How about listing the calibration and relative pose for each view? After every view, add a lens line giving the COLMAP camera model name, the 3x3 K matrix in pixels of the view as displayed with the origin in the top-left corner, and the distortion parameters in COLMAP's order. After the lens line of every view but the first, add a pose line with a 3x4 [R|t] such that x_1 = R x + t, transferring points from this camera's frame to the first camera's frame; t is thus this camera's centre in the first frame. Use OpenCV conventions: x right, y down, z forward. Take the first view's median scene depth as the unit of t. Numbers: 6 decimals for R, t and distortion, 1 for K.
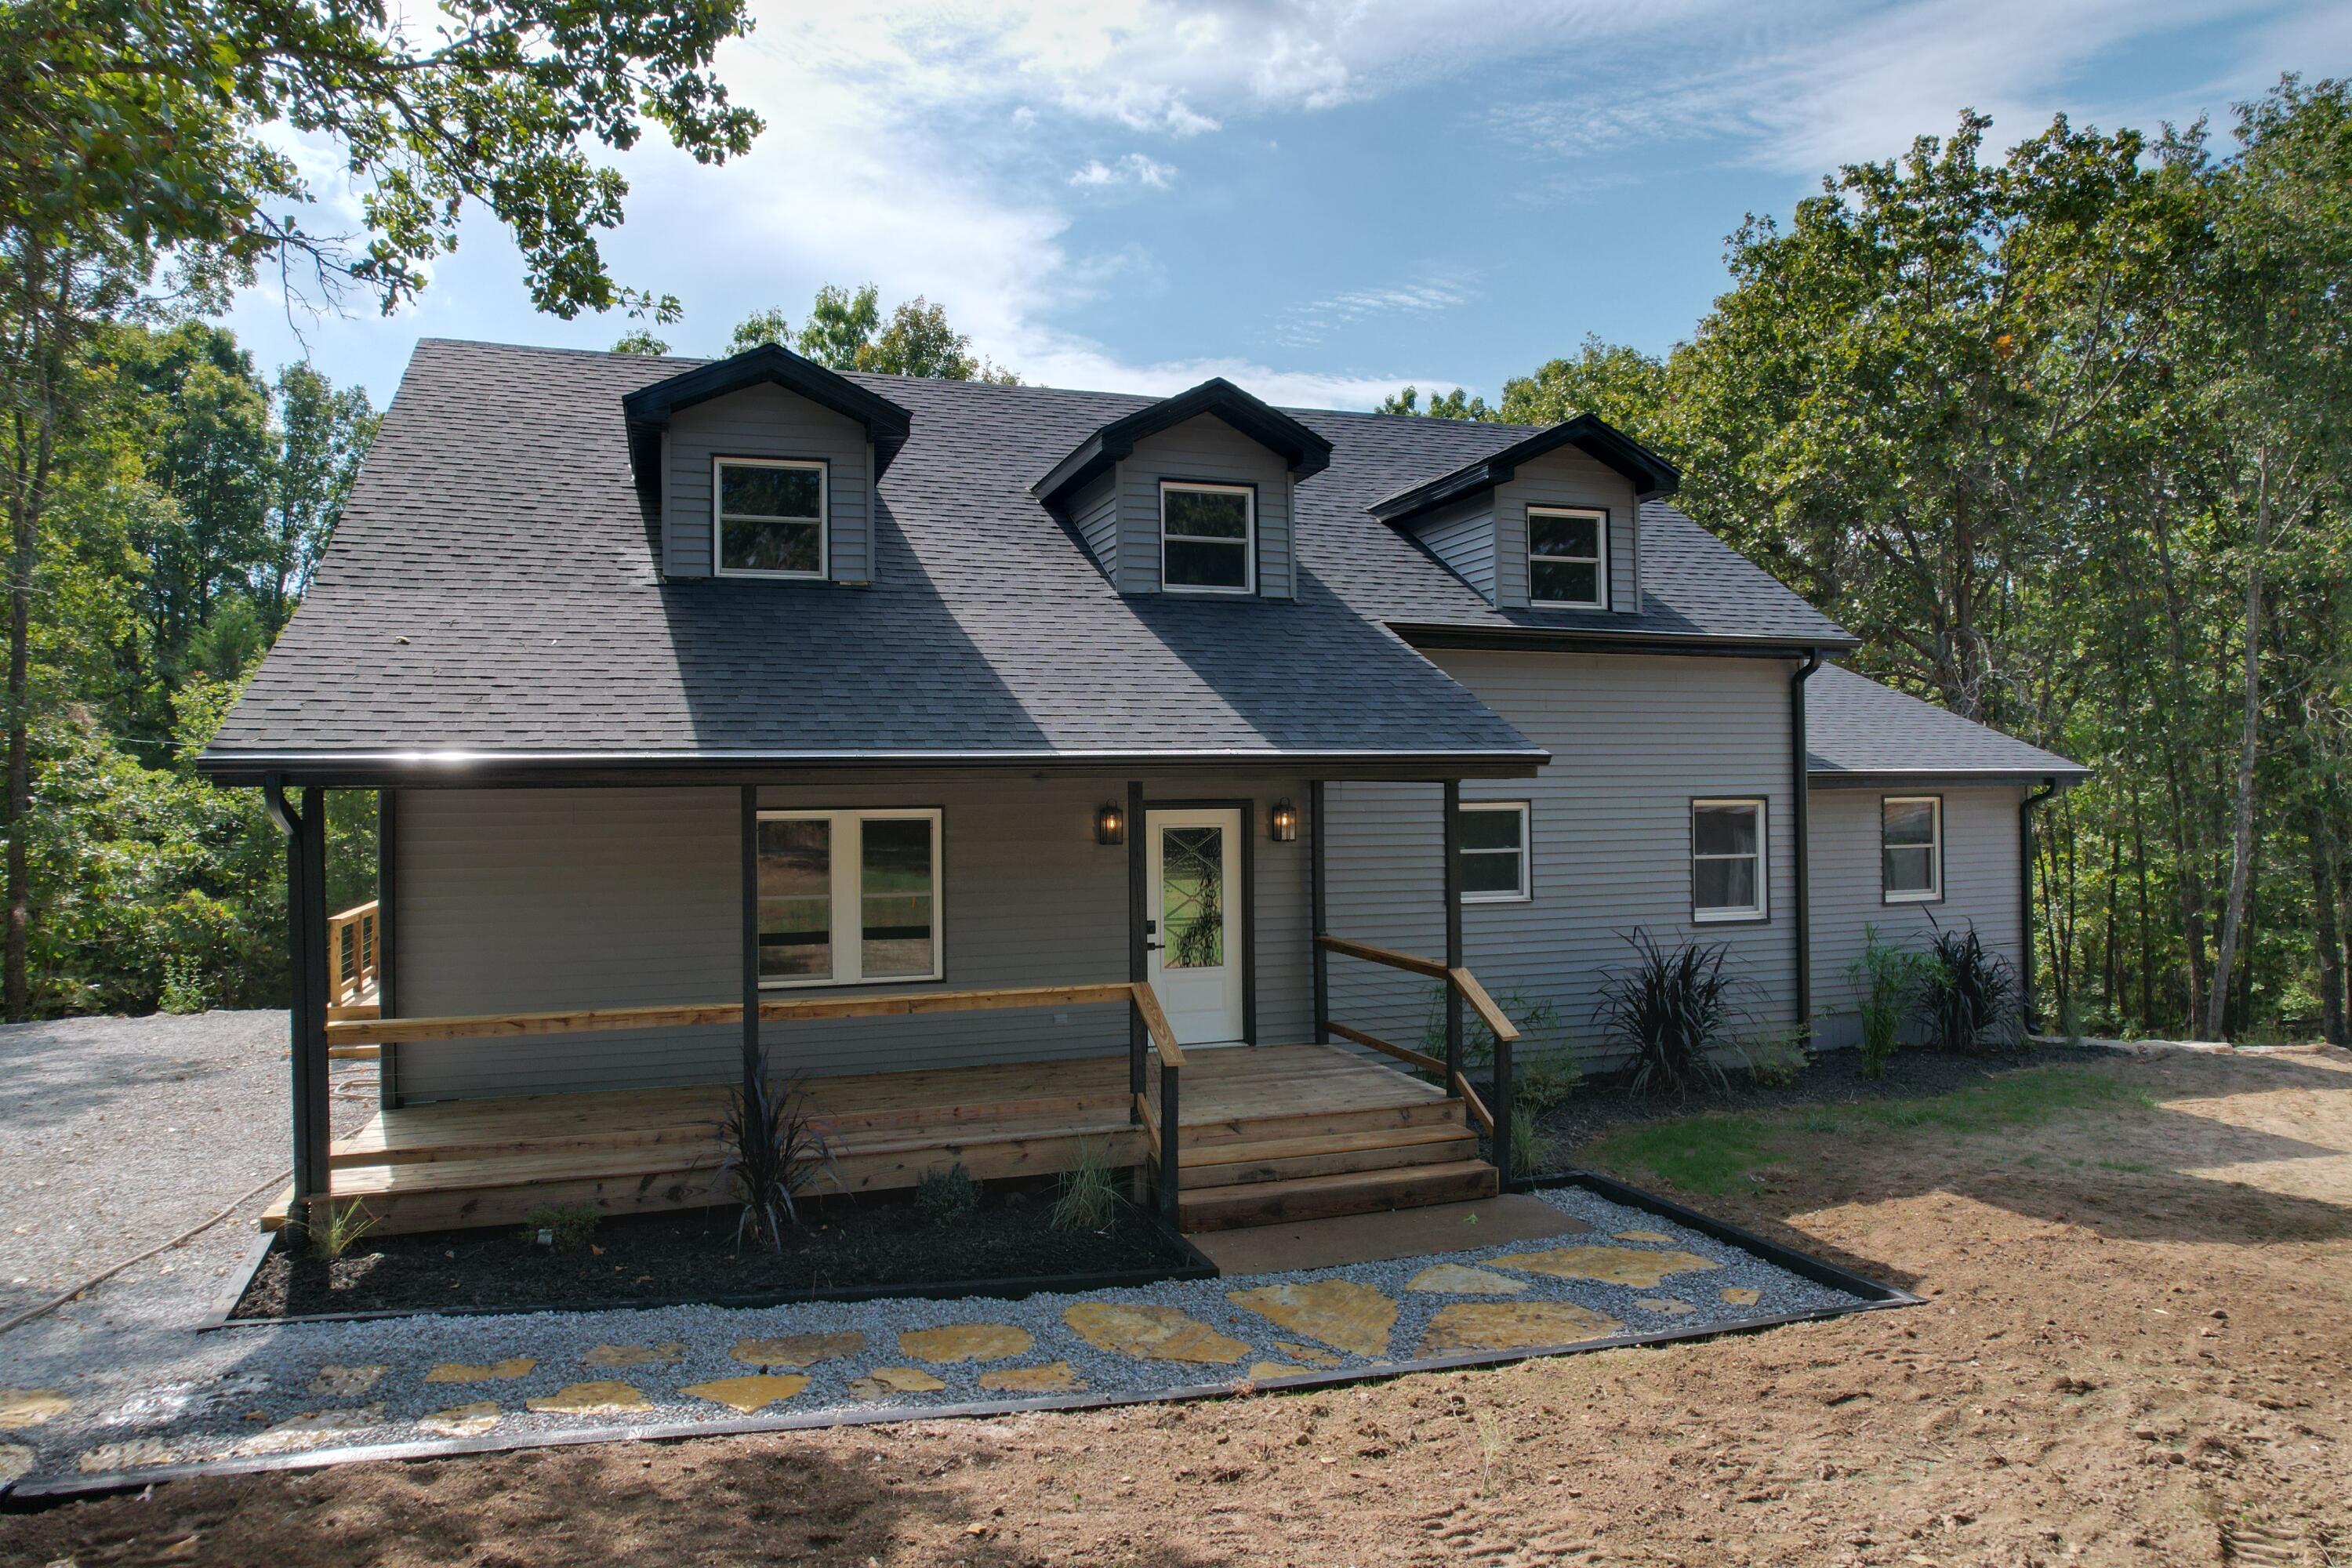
lens RADIAL K [[1516.5, 0, 1176.0], [0, 1516.5, 784.0], [0, 0, 1]] dist [-0.080617, 0.070712]
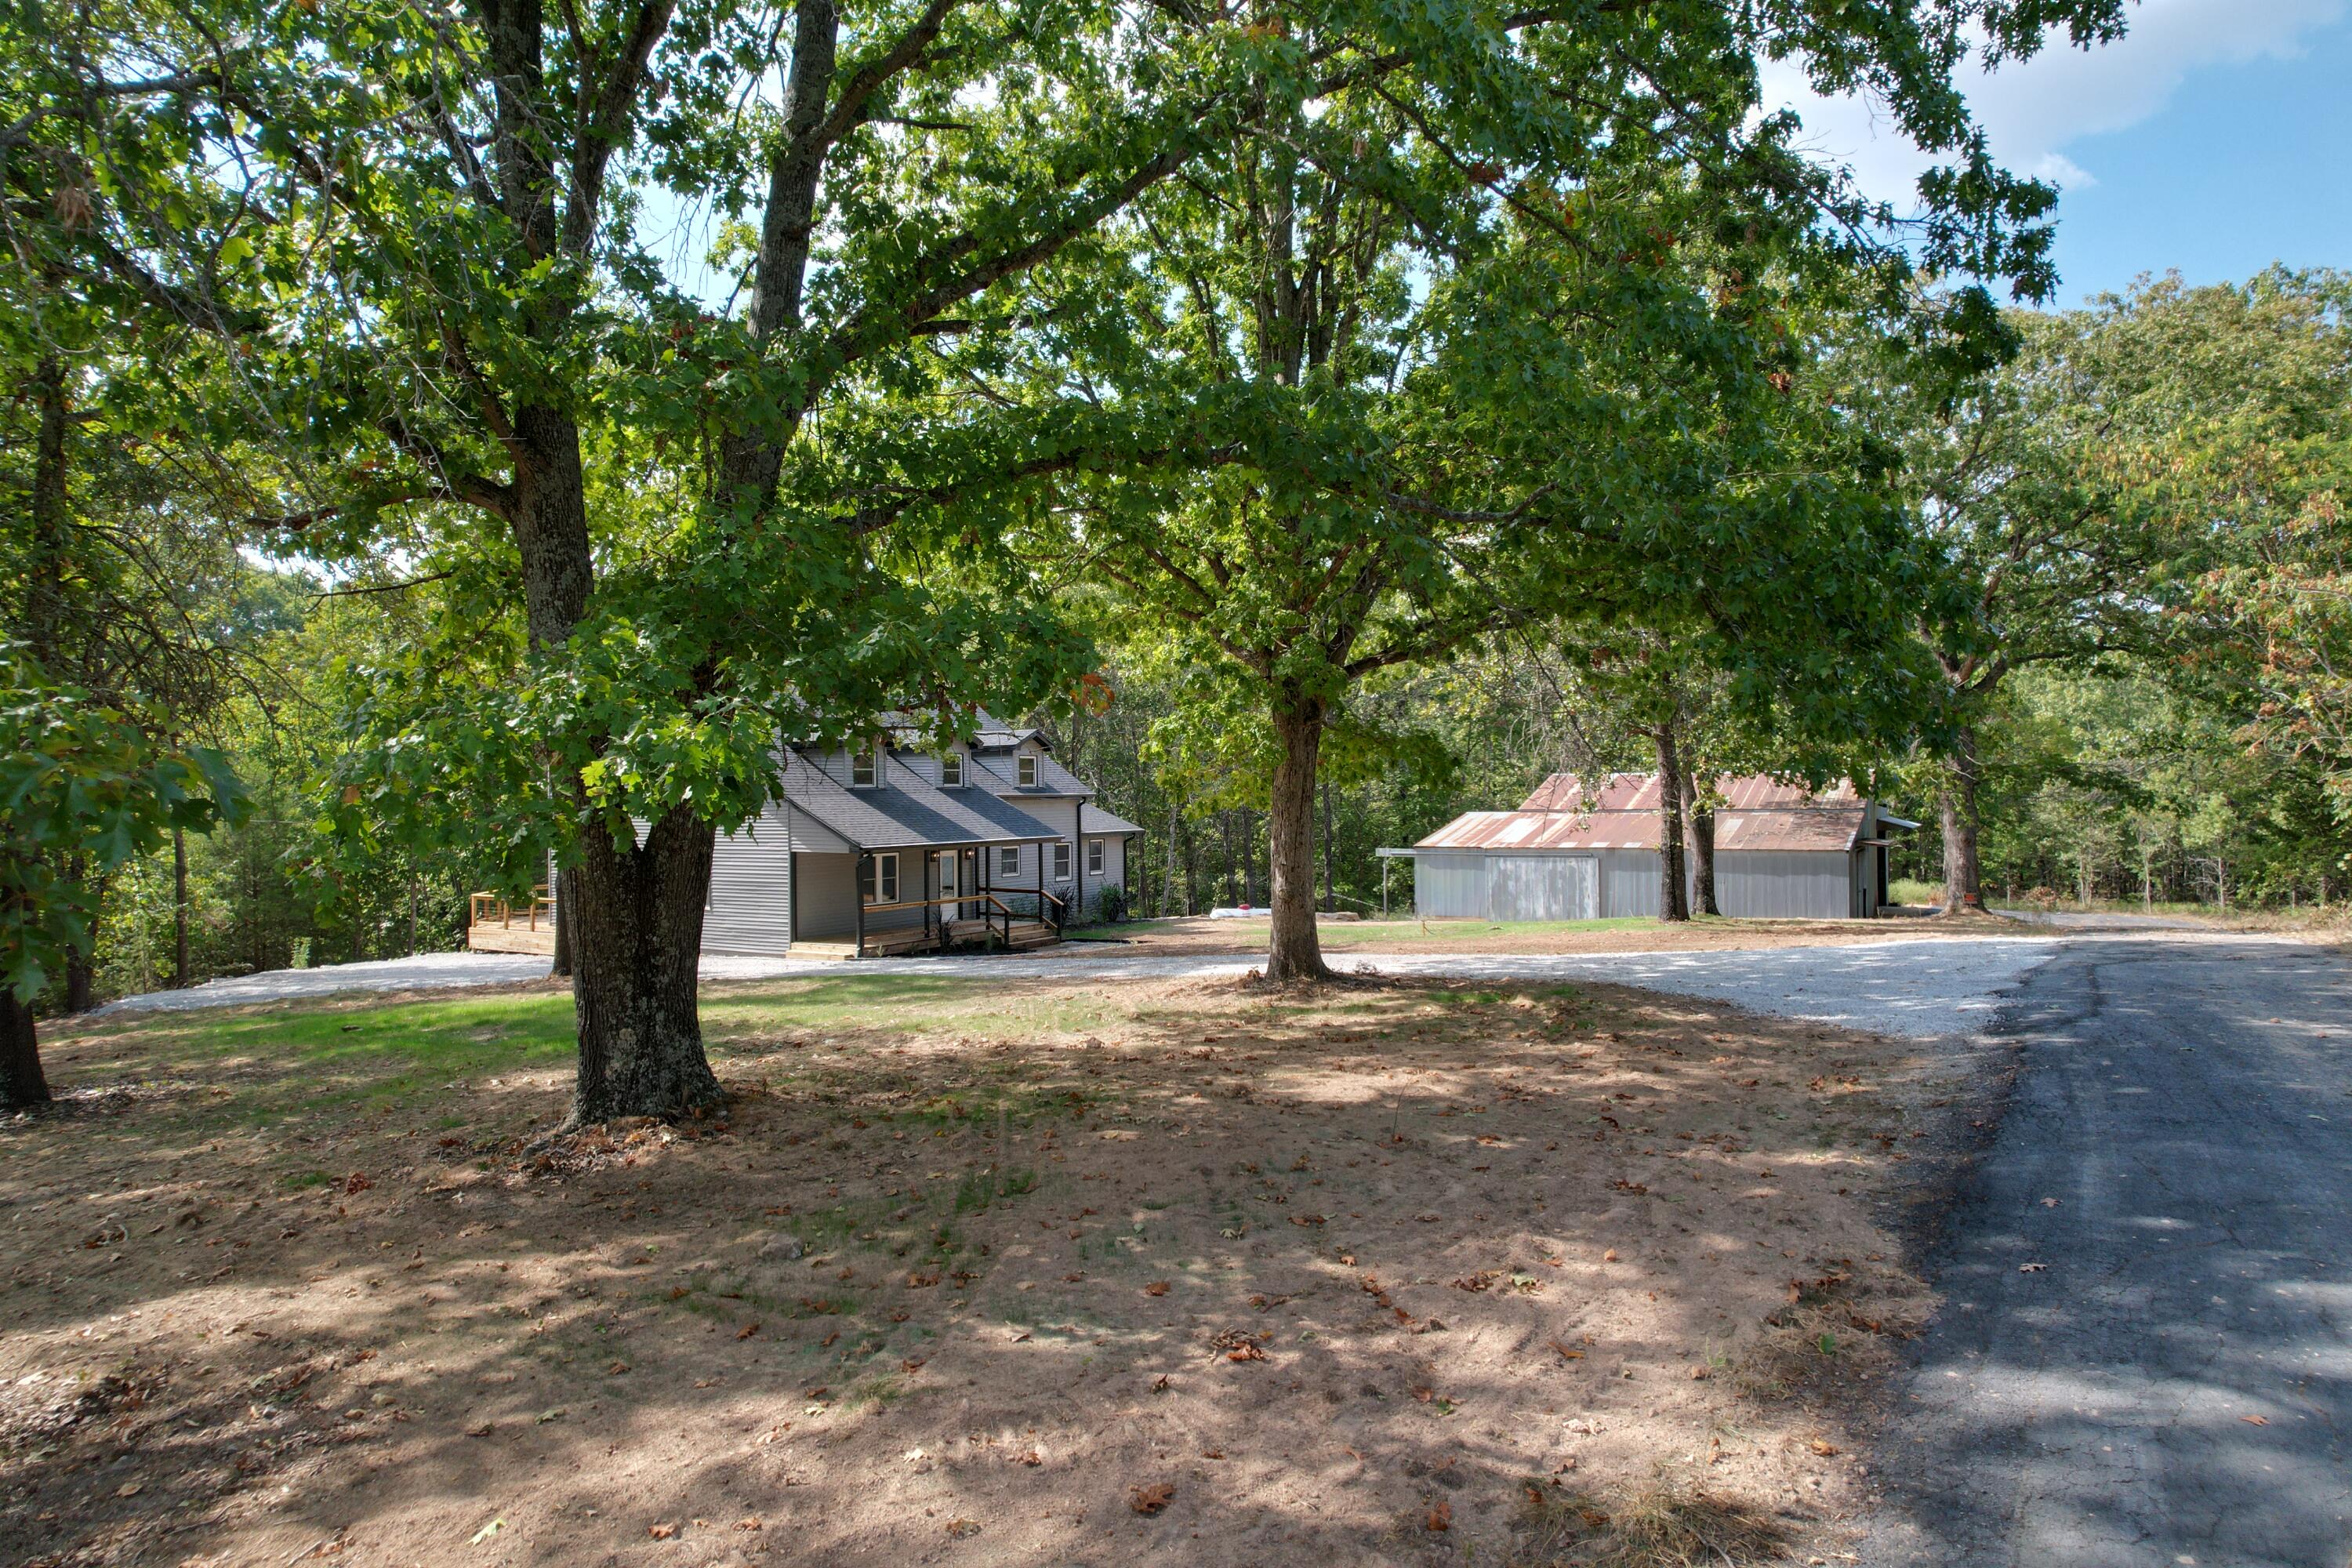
lens RADIAL K [[1516.7, 0, 1176.0], [0, 1516.7, 784.0], [0, 0, 1]] dist [-0.055451, 0.000156]
pose [[0.776982, 0.008119, 0.629470, -1.812458], [-0.009007, 0.999958, -0.001781, -0.138153], [-0.629458, -0.004286, 0.777023, -2.067751]]
